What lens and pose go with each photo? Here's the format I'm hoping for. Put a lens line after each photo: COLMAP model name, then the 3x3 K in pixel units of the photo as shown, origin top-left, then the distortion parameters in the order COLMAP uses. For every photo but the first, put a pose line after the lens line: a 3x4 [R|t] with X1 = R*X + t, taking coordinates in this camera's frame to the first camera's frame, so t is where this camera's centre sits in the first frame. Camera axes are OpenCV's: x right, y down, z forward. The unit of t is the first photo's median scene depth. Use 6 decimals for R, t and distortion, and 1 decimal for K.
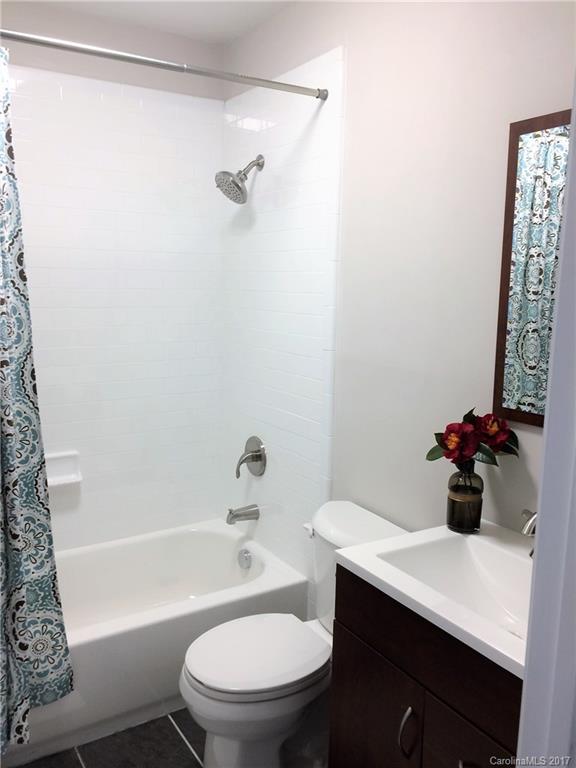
lens RADIAL K [[651.5, 0, 288.0], [0, 651.5, 384.0], [0, 0, 1]] dist [0.066589, -0.095699]
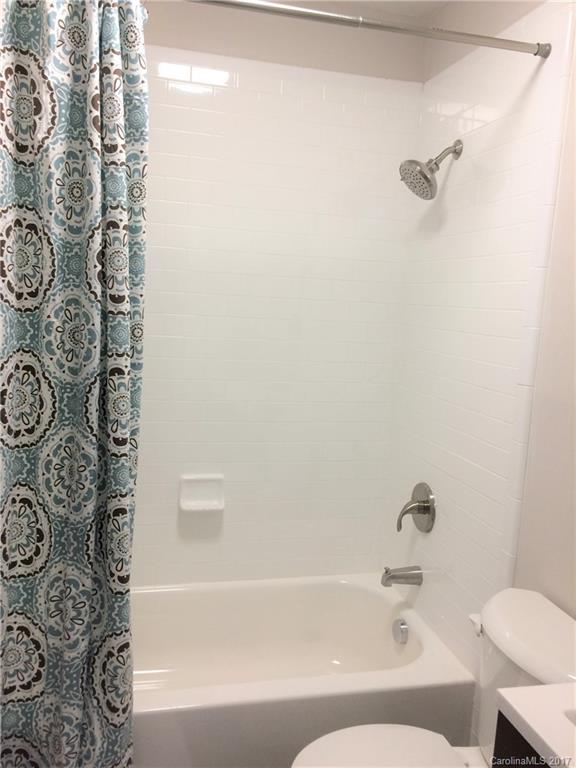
lens RADIAL K [[648.9, 0, 288.0], [0, 648.9, 384.0], [0, 0, 1]] dist [0.073006, -0.105389]
pose [[0.948444, 0.077230, -0.307392, 0.030591], [-0.088685, 0.995784, -0.023448, -0.009420], [0.304285, 0.049501, 0.951294, 0.175418]]
